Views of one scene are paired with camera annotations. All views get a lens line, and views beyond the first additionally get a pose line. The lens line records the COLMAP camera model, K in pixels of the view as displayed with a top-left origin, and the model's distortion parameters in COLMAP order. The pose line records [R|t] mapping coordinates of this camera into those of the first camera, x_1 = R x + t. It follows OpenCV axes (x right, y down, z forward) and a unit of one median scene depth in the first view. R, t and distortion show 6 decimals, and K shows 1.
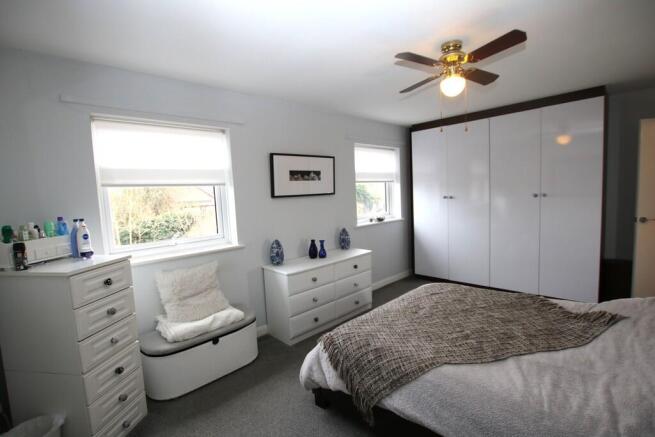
lens RADIAL K [[303.5, 0, 331.3], [0, 303.5, 220.9], [0, 0, 1]] dist [-0.035720, -0.000226]
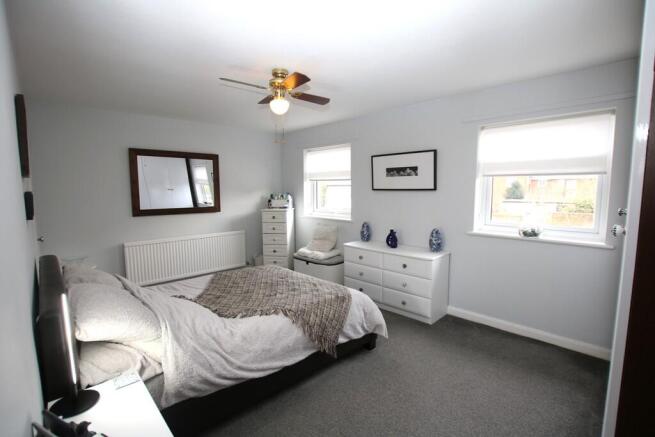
lens RADIAL K [[303.5, 0, 331.2], [0, 303.5, 217.0], [0, 0, 1]] dist [-0.035720, -0.000226]
pose [[0.017645, 0.140358, -0.989944, 1.028293], [-0.092381, 0.986091, 0.138165, -0.117220], [0.995567, 0.089014, 0.030366, 0.736824]]
